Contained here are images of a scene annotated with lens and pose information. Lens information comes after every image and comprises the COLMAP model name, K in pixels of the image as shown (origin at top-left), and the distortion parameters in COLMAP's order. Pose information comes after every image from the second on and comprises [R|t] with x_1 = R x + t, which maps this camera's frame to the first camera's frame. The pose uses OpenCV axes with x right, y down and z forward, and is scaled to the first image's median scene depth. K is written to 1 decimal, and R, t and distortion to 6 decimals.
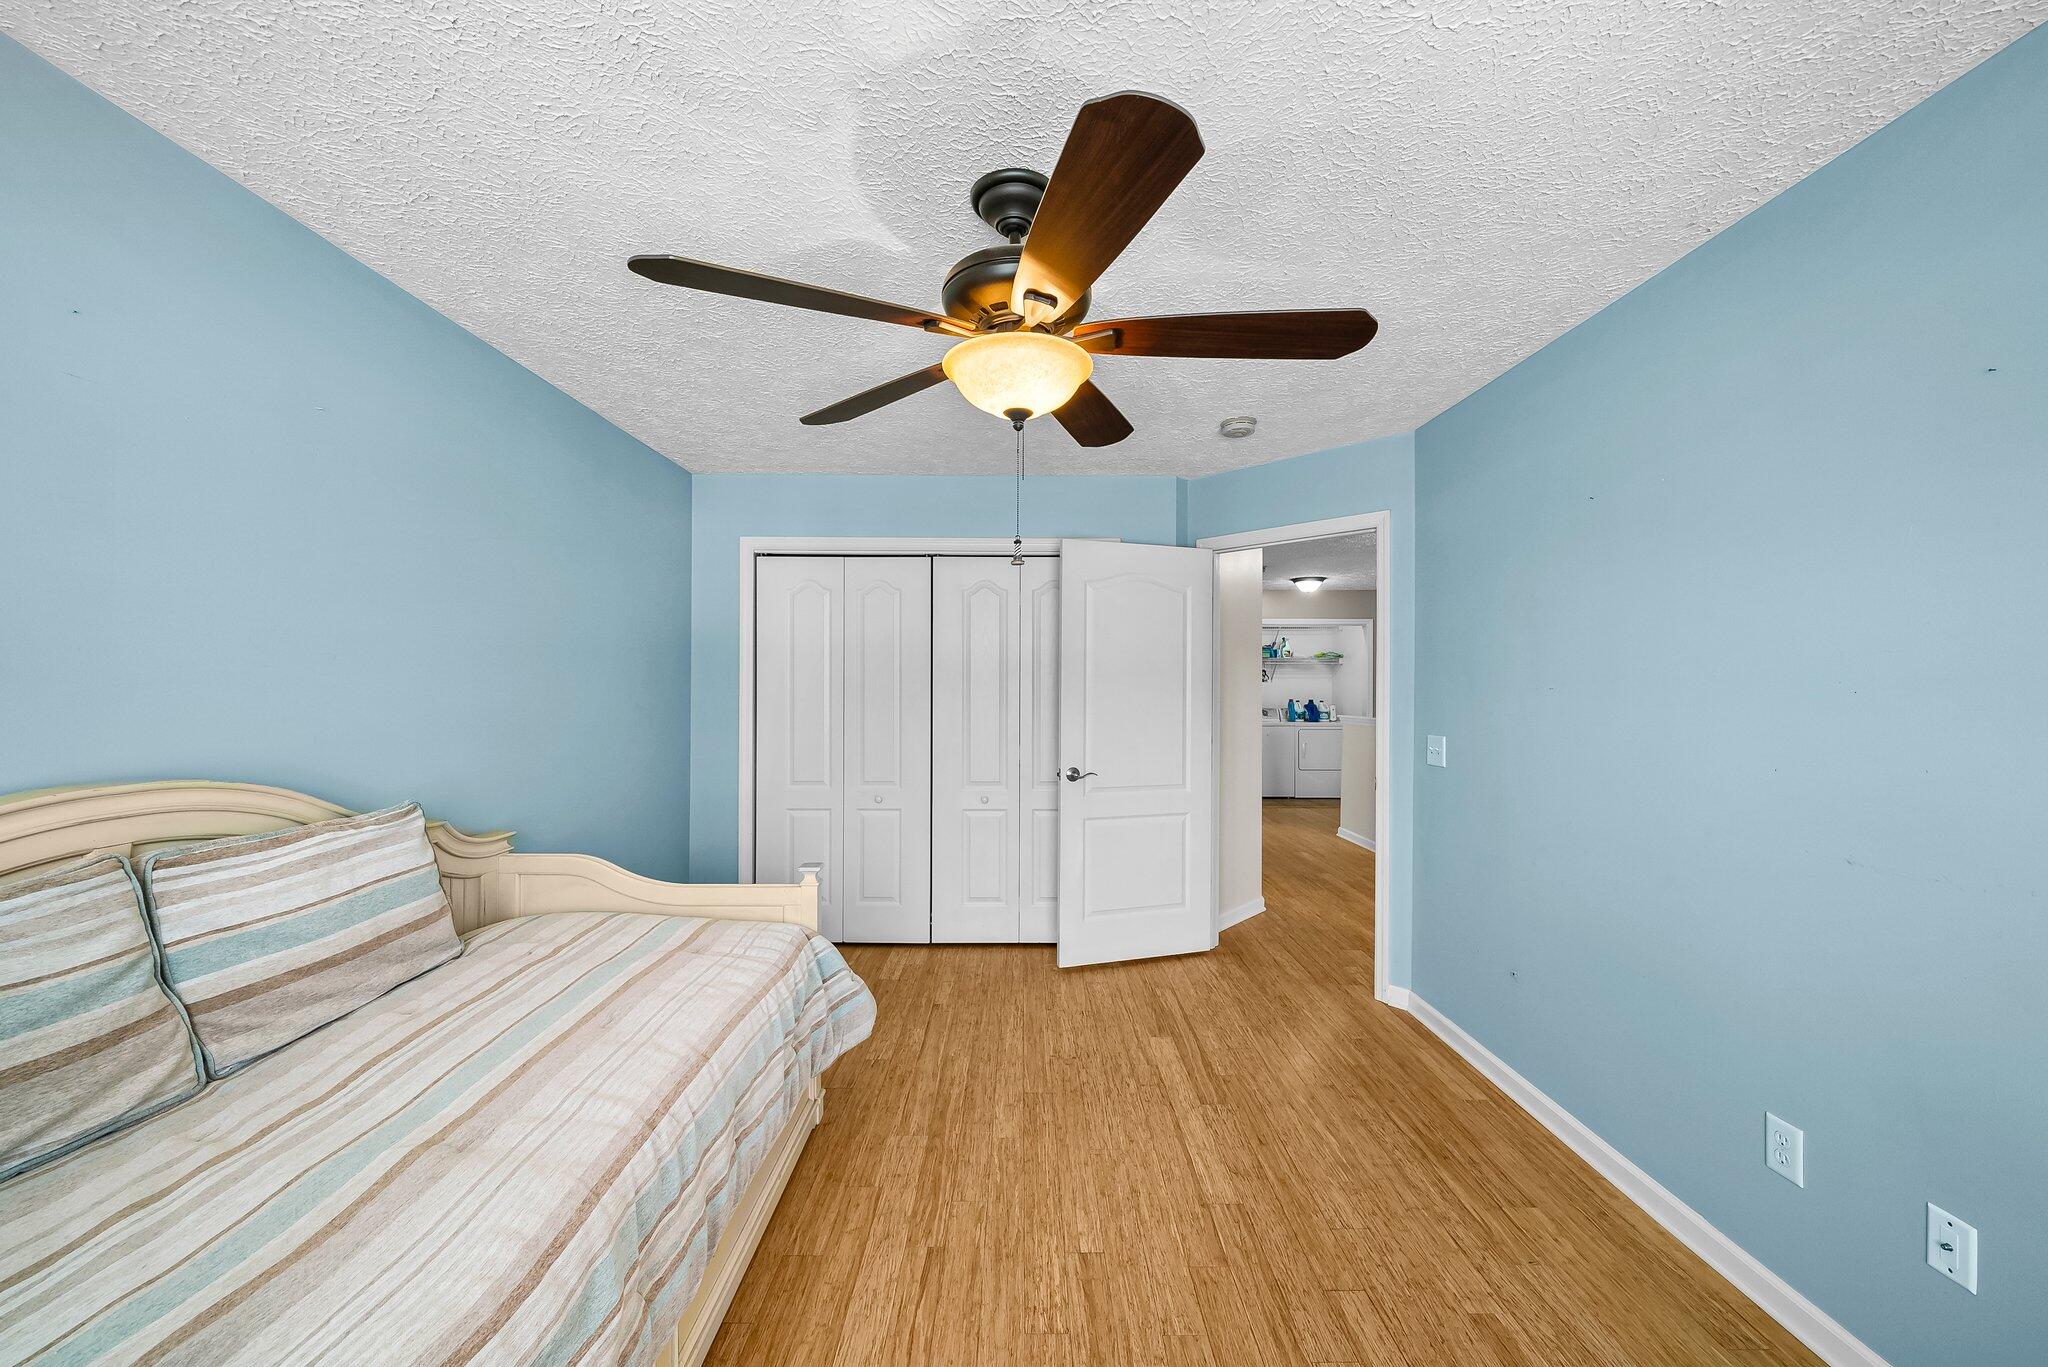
lens RADIAL K [[734.4, 0, 1025.5], [0, 734.4, 673.4], [0, 0, 1]] dist [-0.000962, -0.000212]
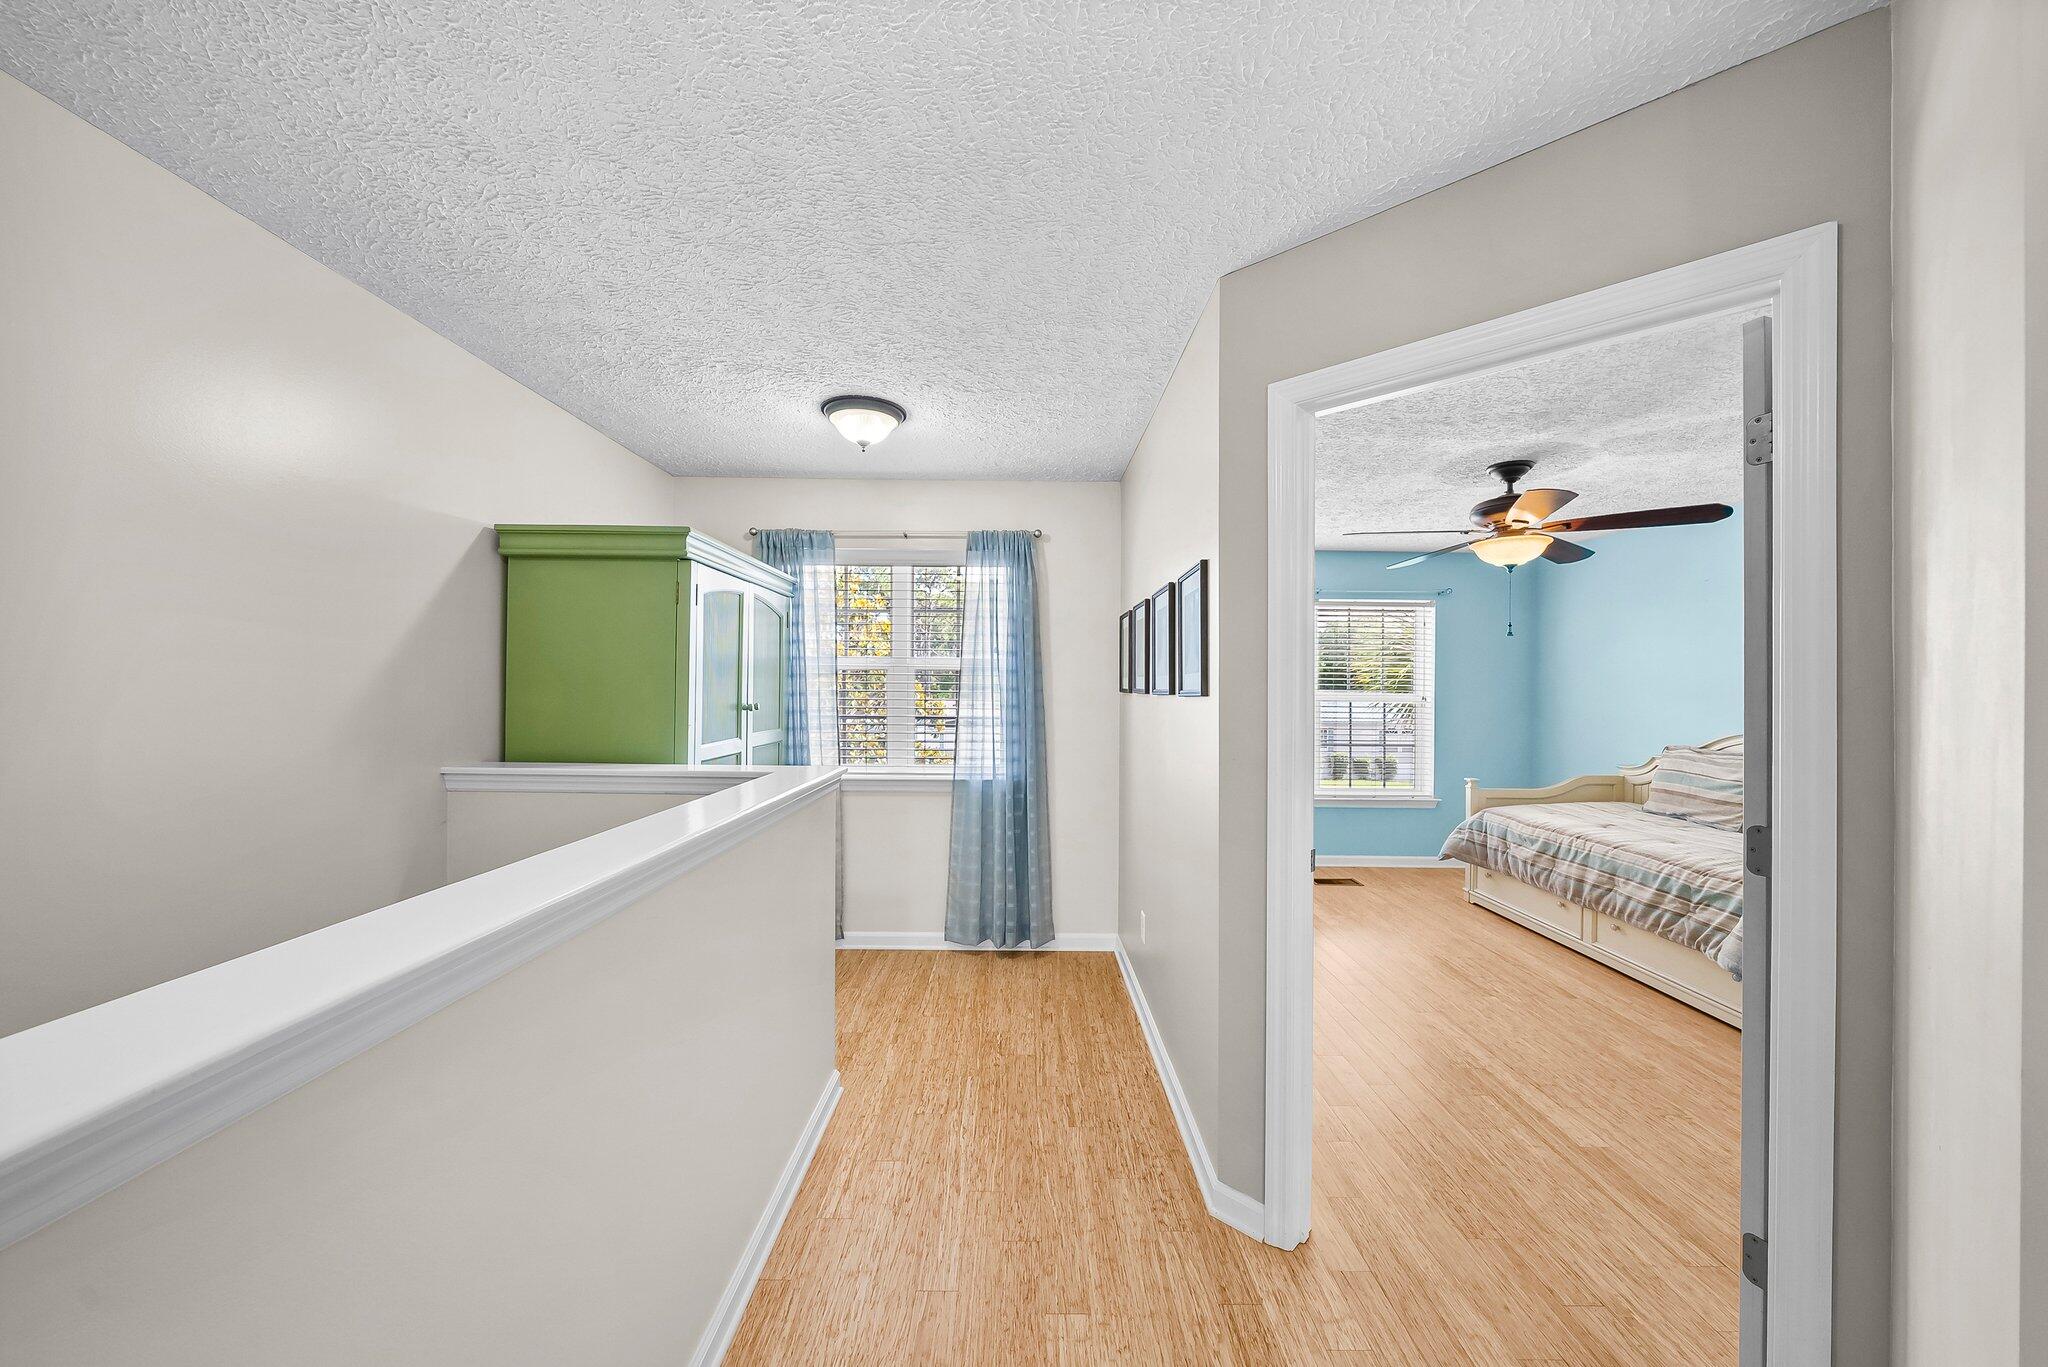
lens RADIAL K [[734.4, 0, 1025.5], [0, 734.4, 673.4], [0, 0, 1]] dist [-0.000962, -0.000212]
pose [[-0.999626, -0.026961, -0.004576, 0.886656], [-0.026872, 0.999466, -0.018569, 0.027158], [0.005074, -0.018439, -0.999817, 1.966207]]
